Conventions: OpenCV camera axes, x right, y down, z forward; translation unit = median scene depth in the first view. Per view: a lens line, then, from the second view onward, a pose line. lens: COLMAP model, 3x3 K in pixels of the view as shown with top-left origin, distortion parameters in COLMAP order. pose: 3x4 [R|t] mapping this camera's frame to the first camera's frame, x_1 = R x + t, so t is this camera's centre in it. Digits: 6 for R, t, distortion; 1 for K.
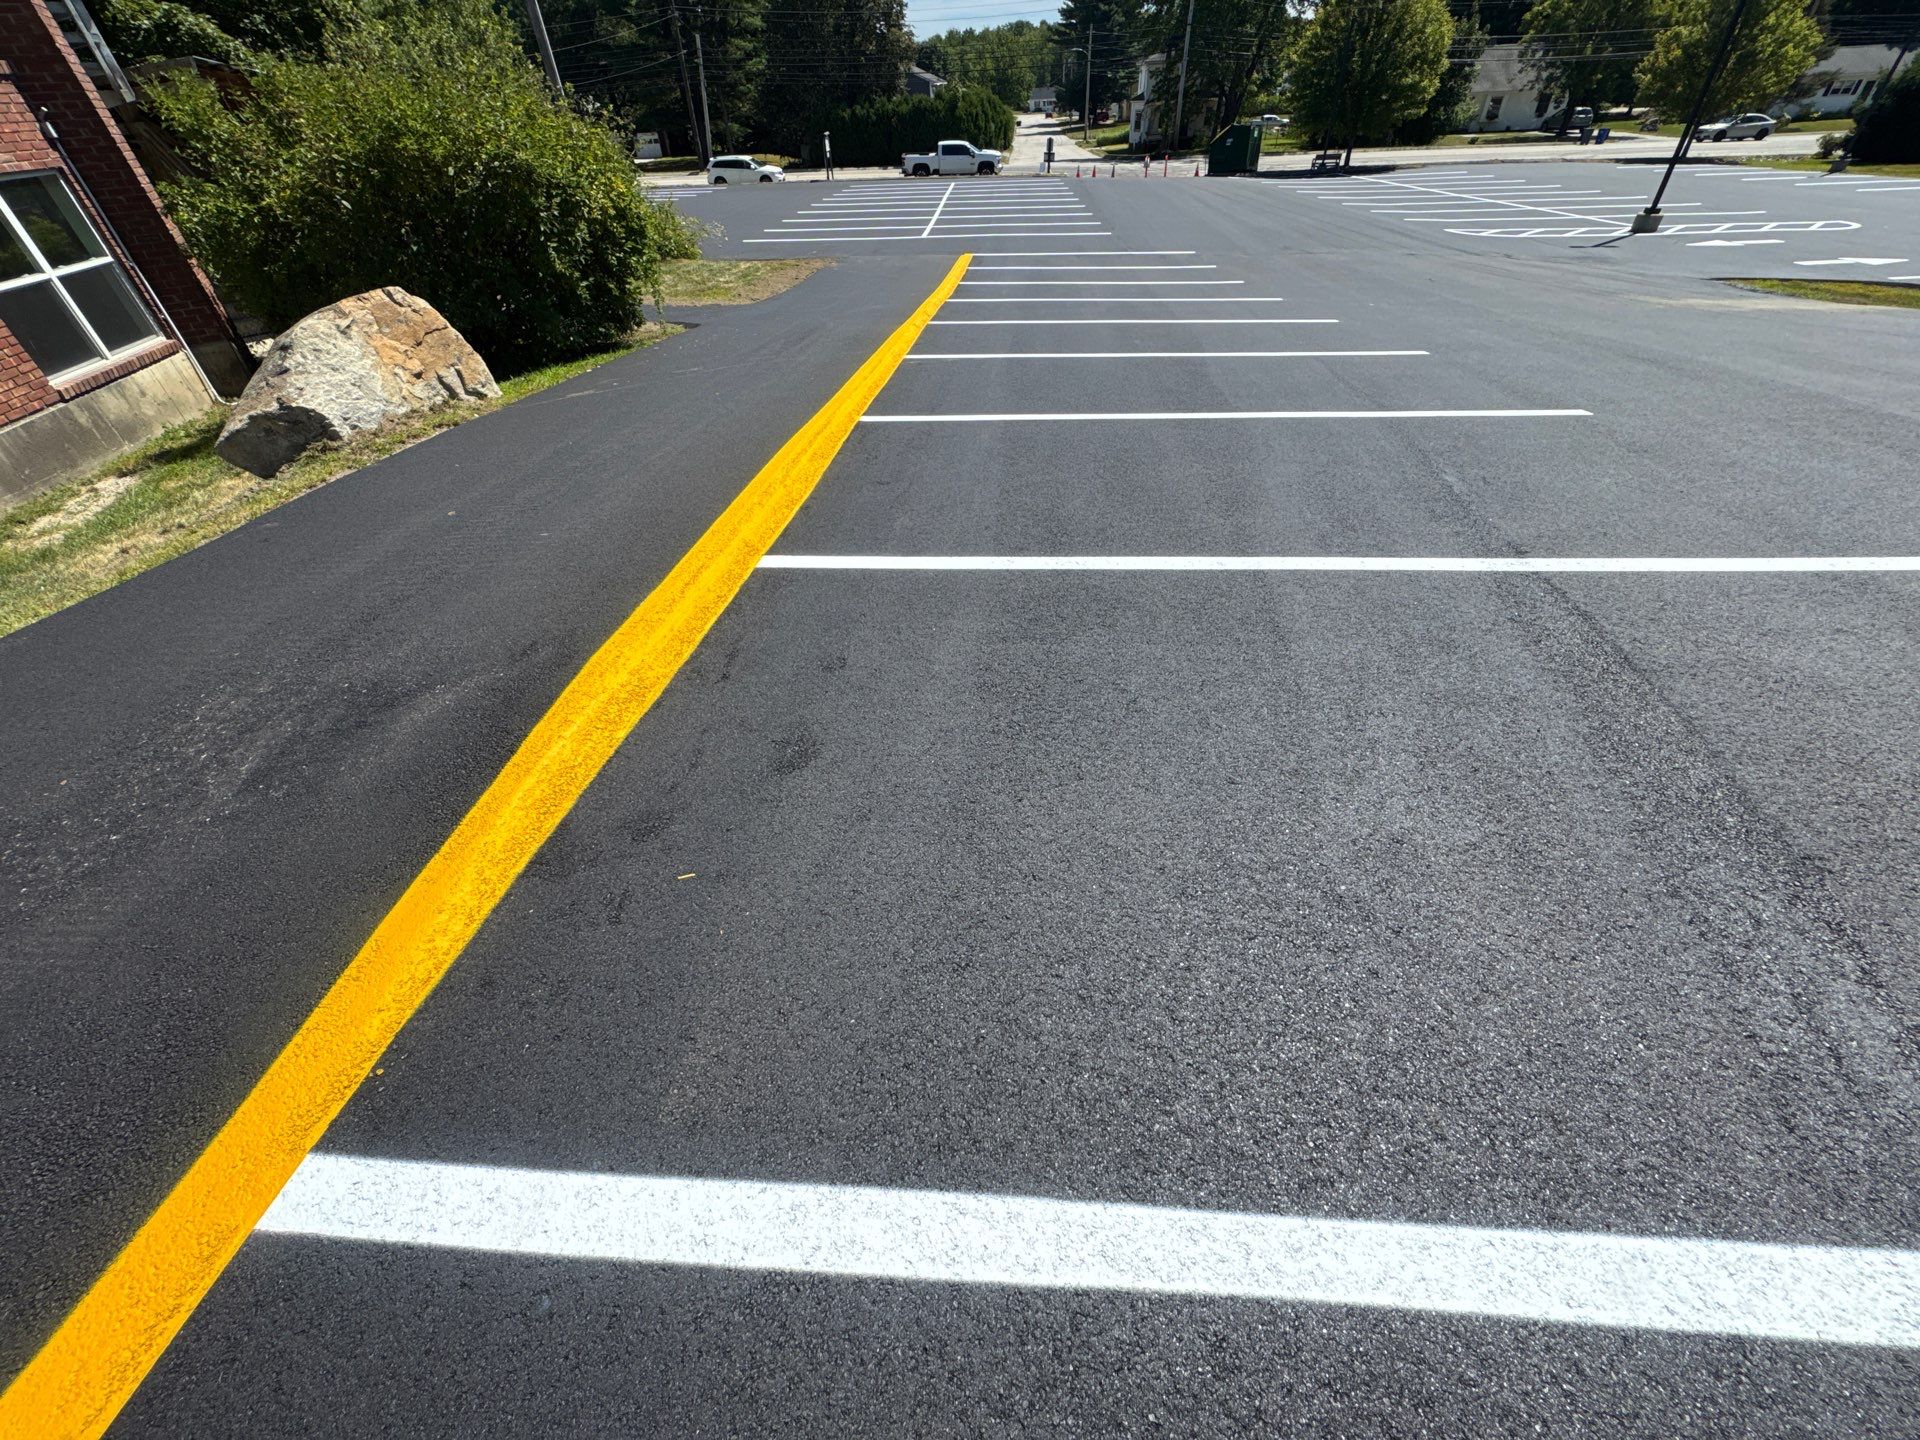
lens RADIAL K [[769.5, 0, 960.0], [0, 769.5, 720.0], [0, 0, 1]] dist [-0.001321, -0.000297]
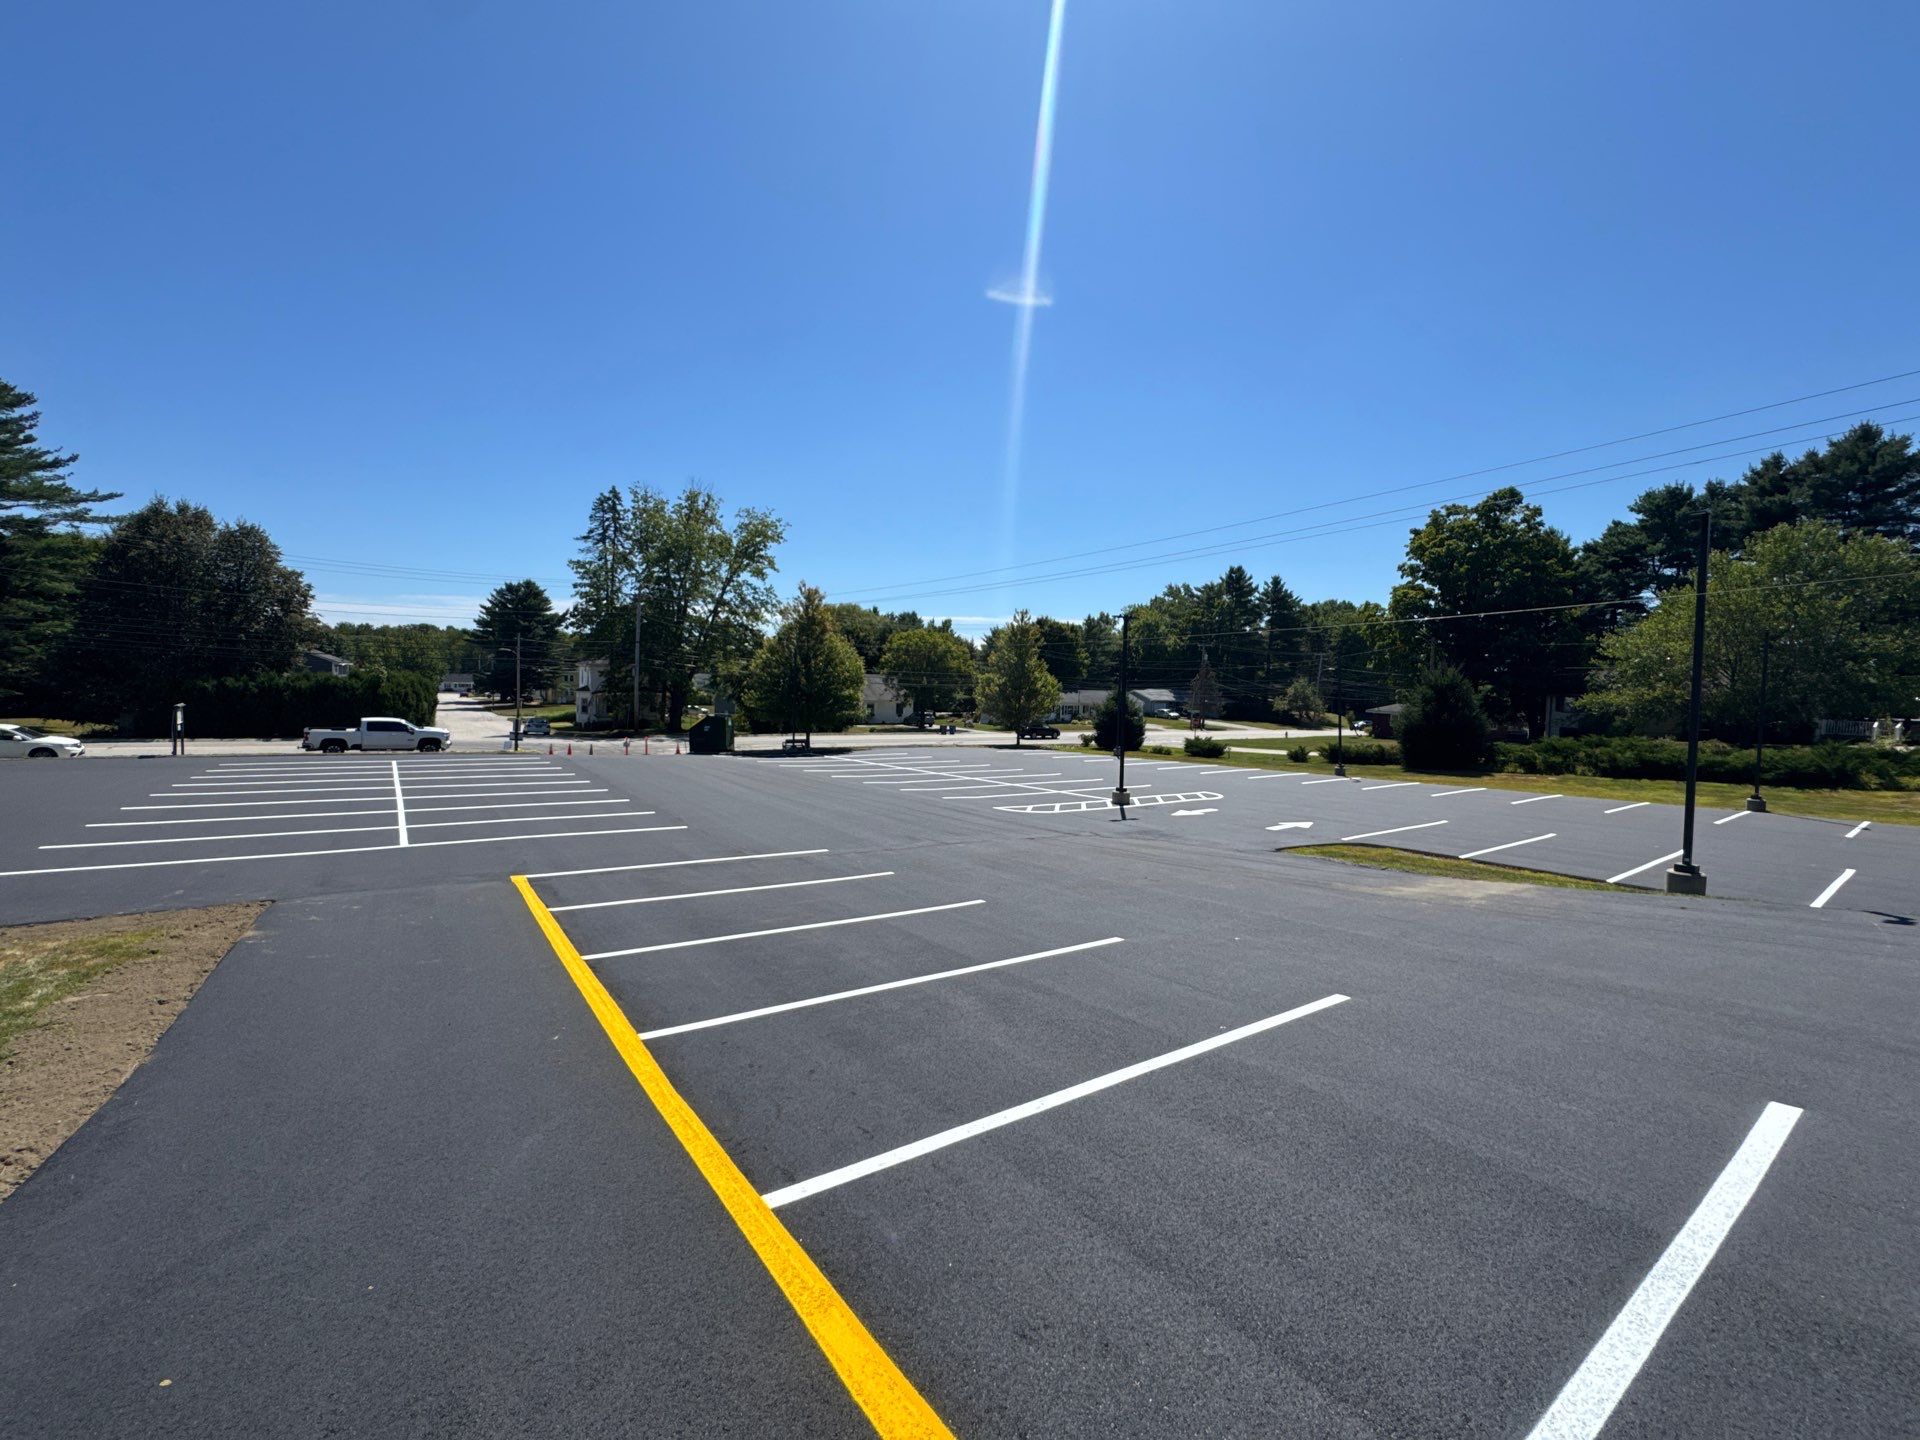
lens RADIAL K [[769.5, 0, 960.0], [0, 769.5, 720.0], [0, 0, 1]] dist [-0.001321, -0.000297]
pose [[0.777046, 0.033159, 0.628570, -0.040764], [0.352005, 0.804969, -0.477617, -0.091985], [-0.521816, 0.592390, 0.613826, 0.110498]]
